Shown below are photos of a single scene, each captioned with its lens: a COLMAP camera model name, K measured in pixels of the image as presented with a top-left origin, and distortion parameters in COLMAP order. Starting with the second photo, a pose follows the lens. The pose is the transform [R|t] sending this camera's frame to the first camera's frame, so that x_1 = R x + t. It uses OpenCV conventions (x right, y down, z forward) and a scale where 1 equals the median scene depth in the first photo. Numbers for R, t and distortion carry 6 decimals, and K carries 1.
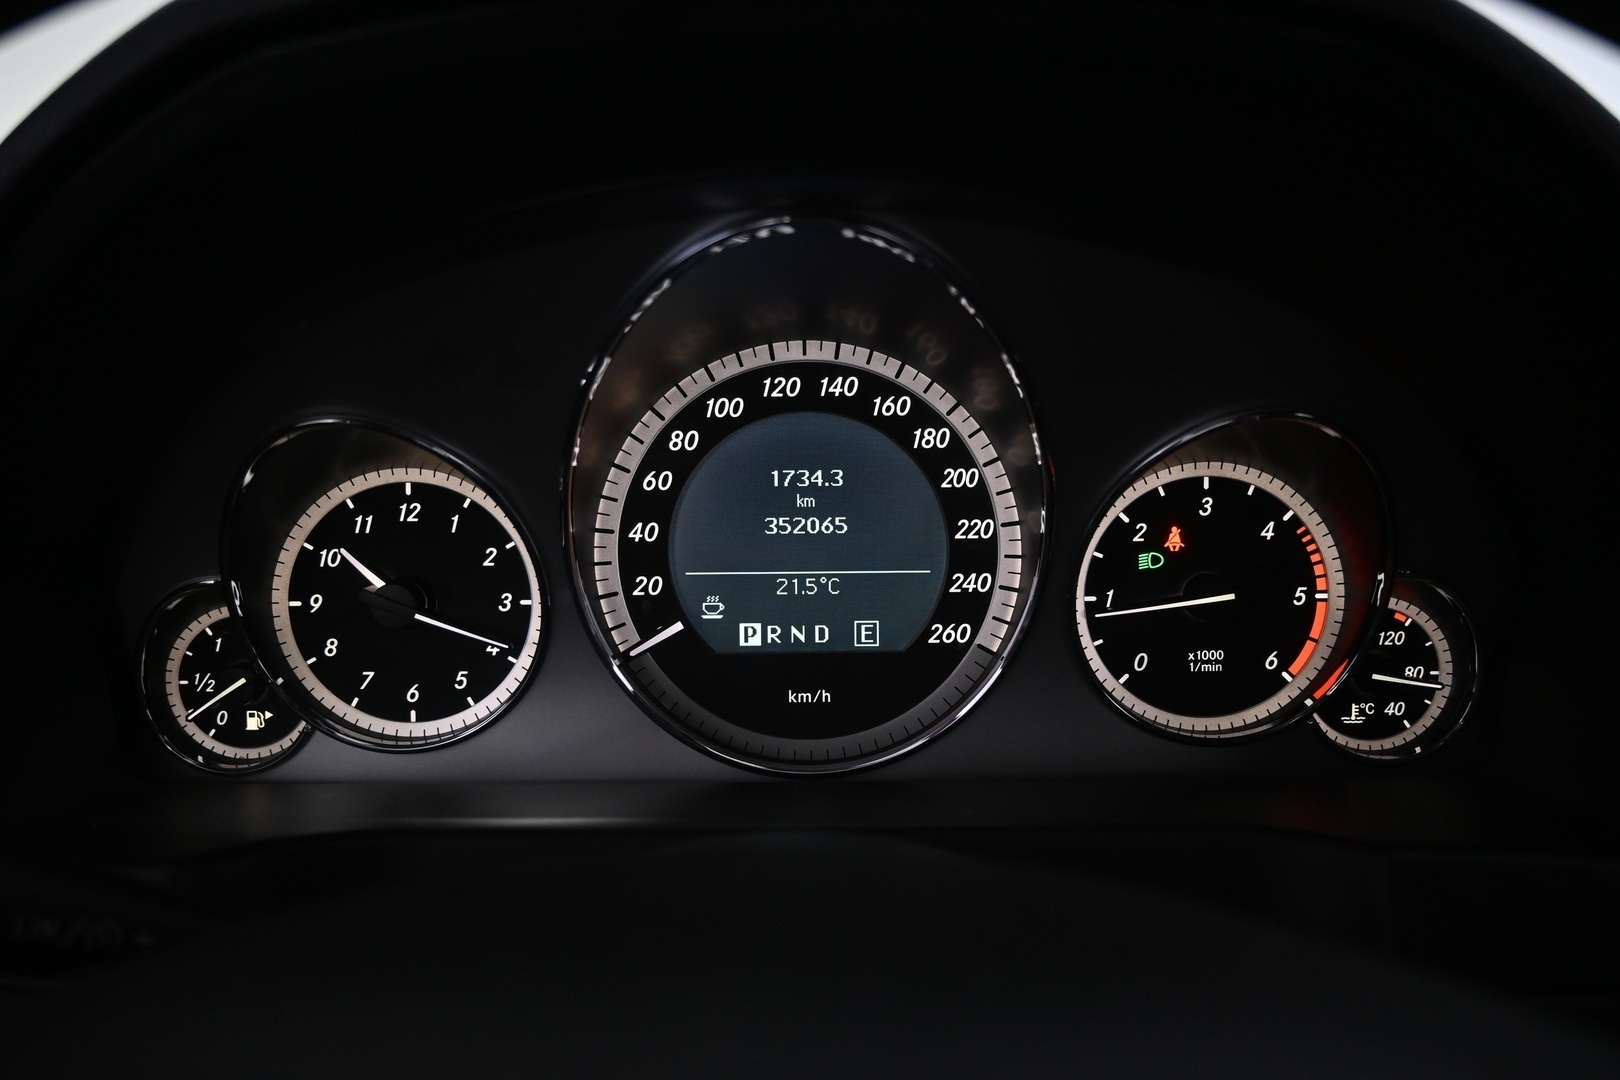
lens RADIAL K [[1253.4, 0, 808.5], [0, 1253.4, 558.9], [0, 0, 1]] dist [-0.003035, -0.002477]
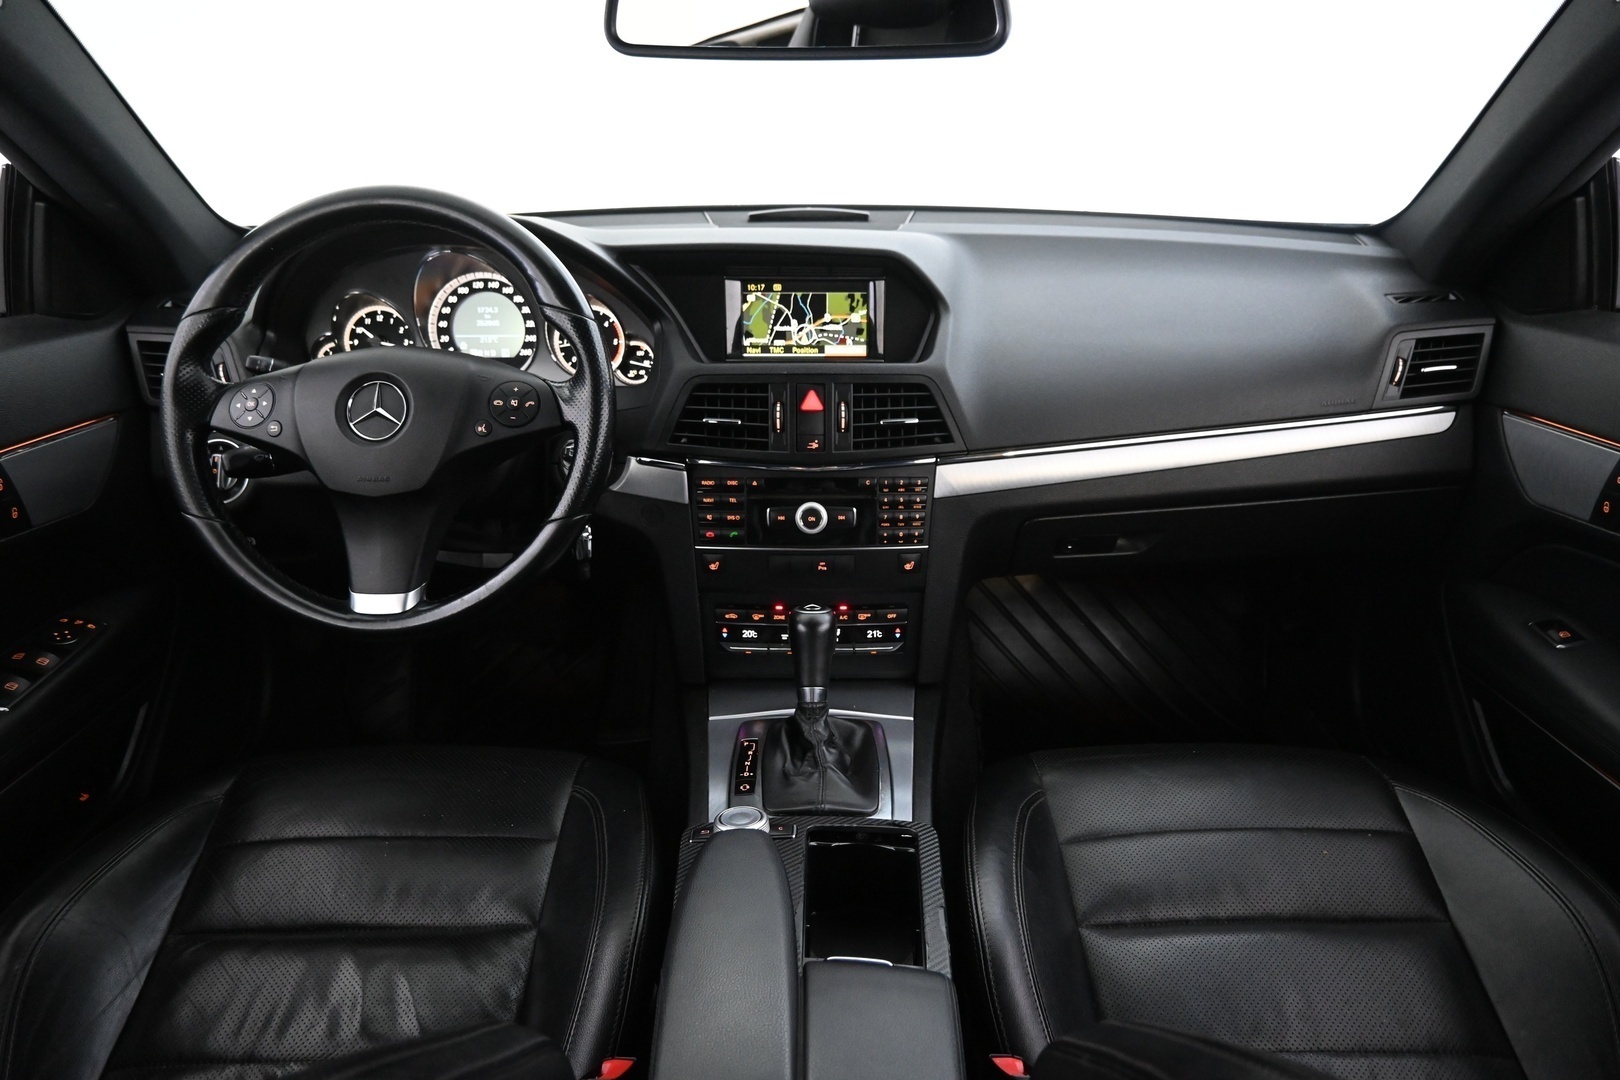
lens RADIAL K [[1129.3, 0, 810.0], [0, 1129.3, 540.0], [0, 0, 1]] dist [0.002019, 0.000720]
pose [[0.999987, 0.005022, -0.001129, 0.983644], [-0.004879, 0.994664, 0.103057, 0.270094], [0.001640, -0.103050, 0.994675, -2.449849]]
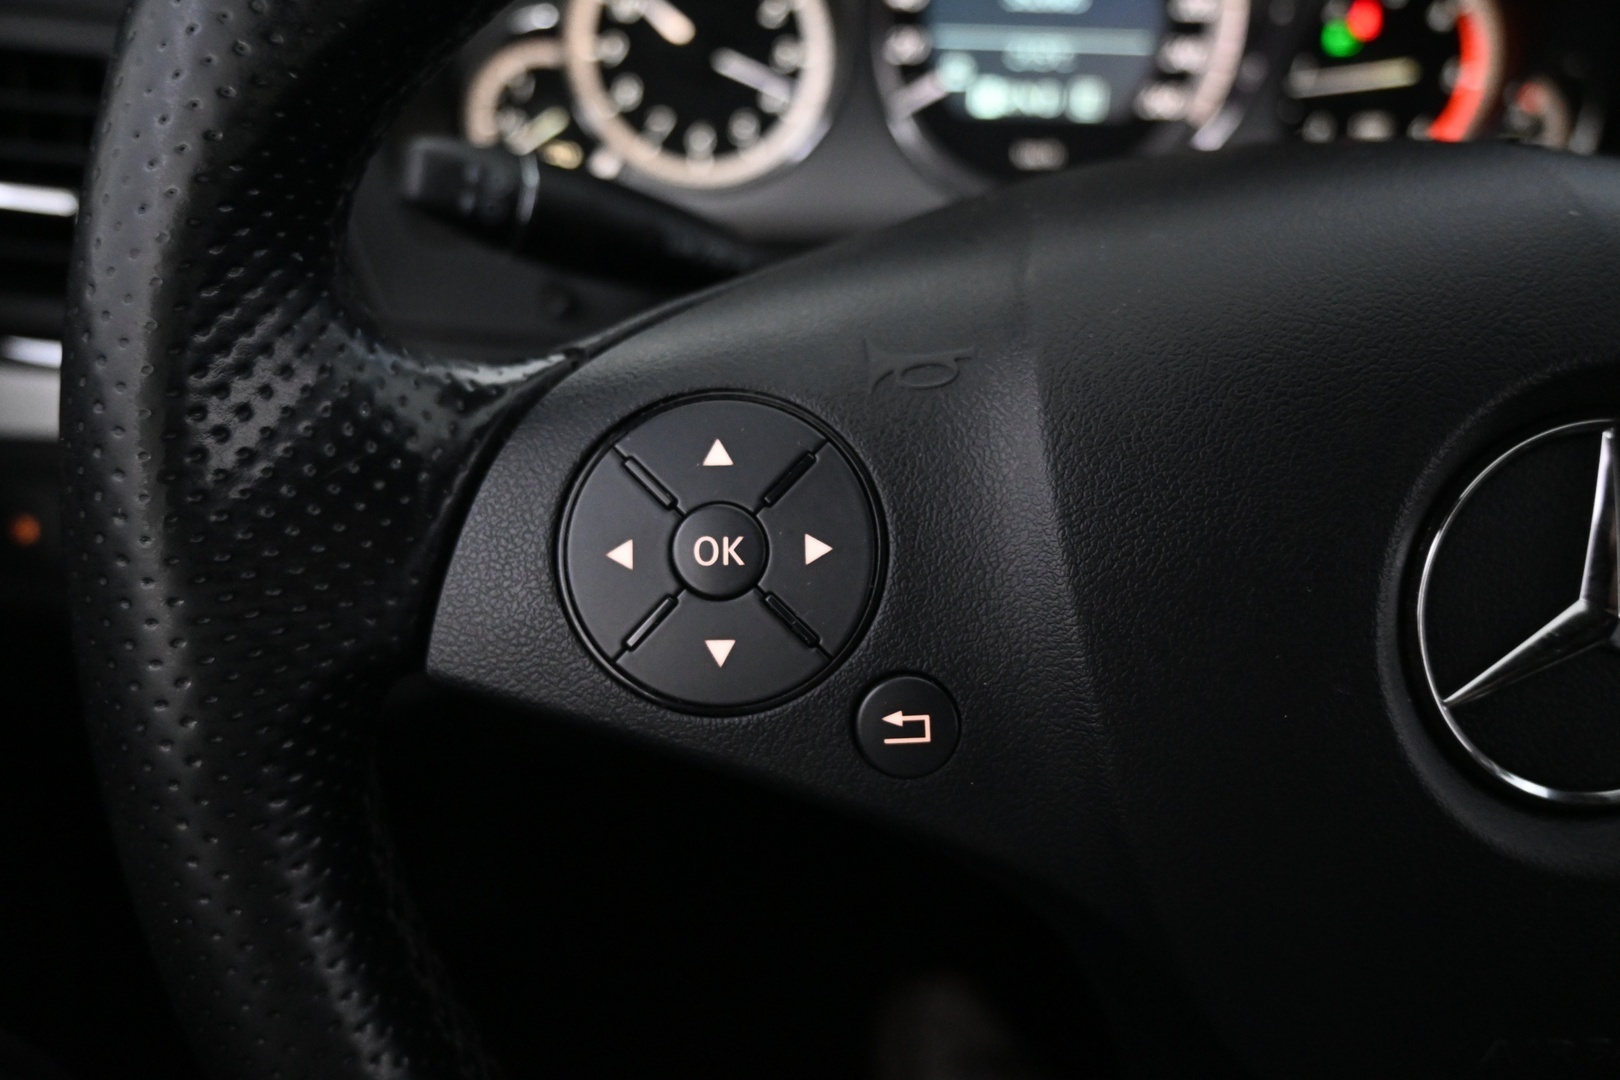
lens RADIAL K [[1266.7, 0, 810.0], [0, 1266.7, 540.0], [0, 0, 1]] dist [0.001588, 0.001487]
pose [[0.992597, -0.008950, 0.121123, -0.360200], [-0.029719, 0.949063, 0.313680, 0.088131], [-0.117761, -0.314958, 0.941772, -0.192098]]
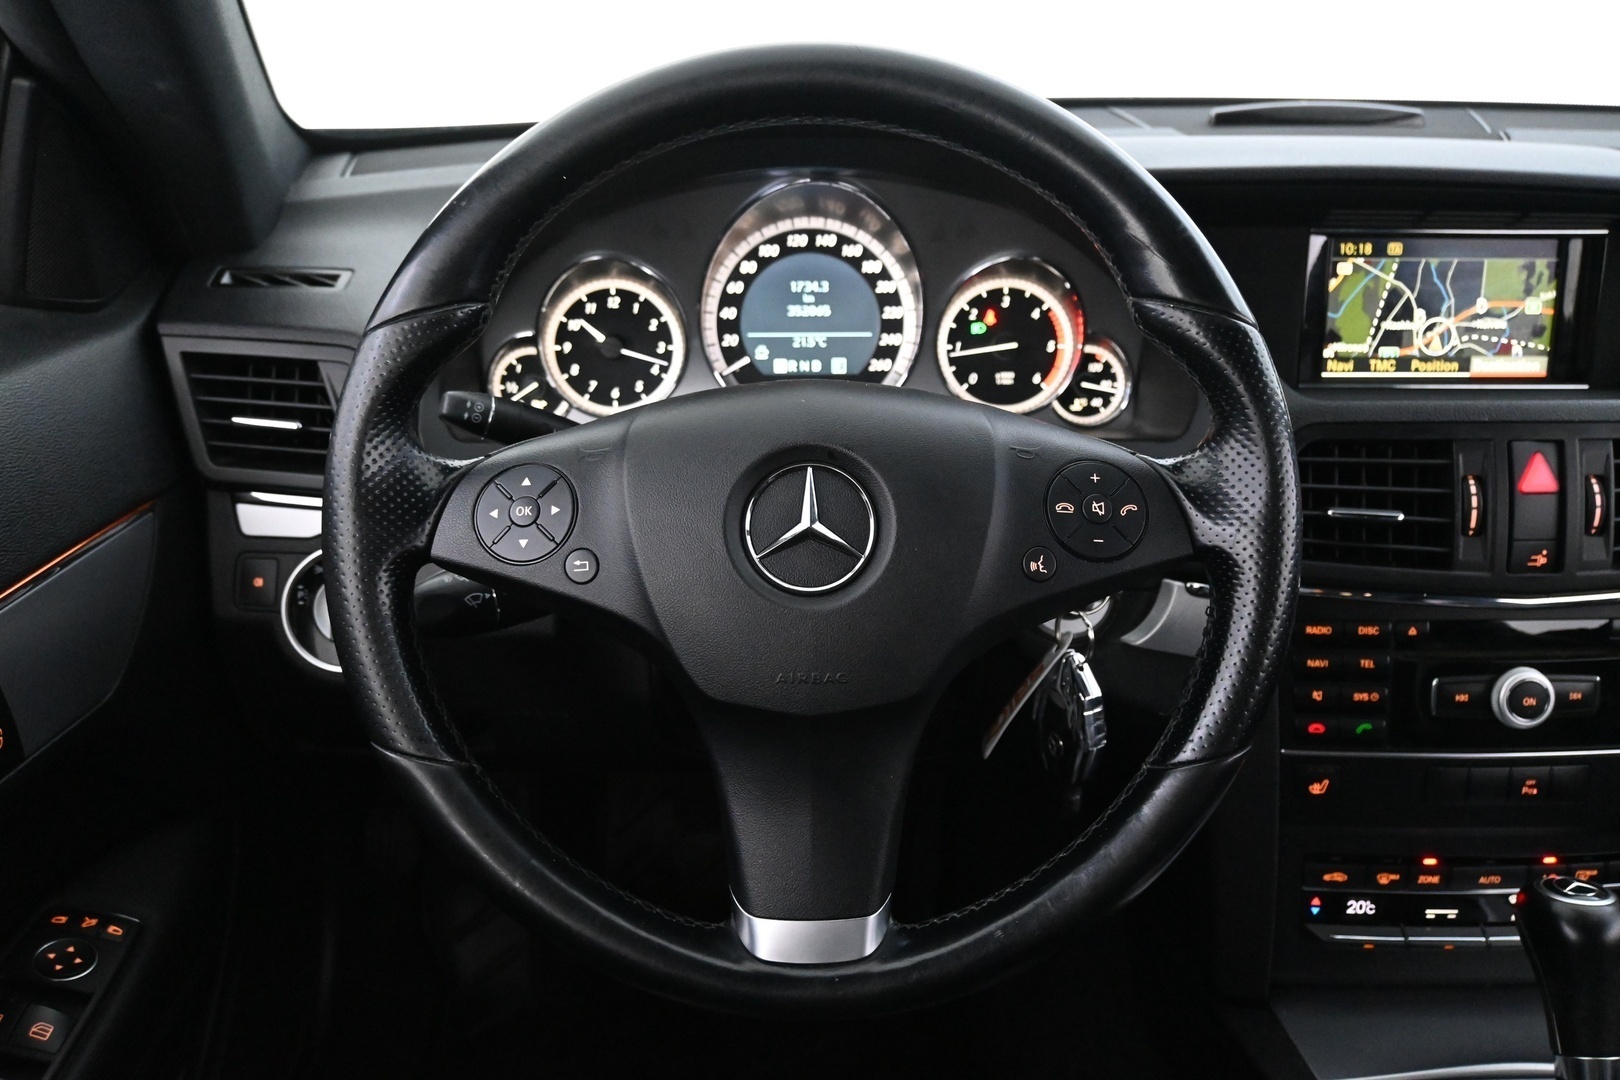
lens RADIAL K [[1439.6, 0, 810.0], [0, 1439.6, 540.0], [0, 0, 1]] dist [-0.004646, -0.011157]
pose [[0.999462, -0.000209, 0.032799, -0.077219], [-0.003269, 0.994365, 0.105960, 0.095992], [-0.032636, -0.106010, 0.993829, -1.348214]]
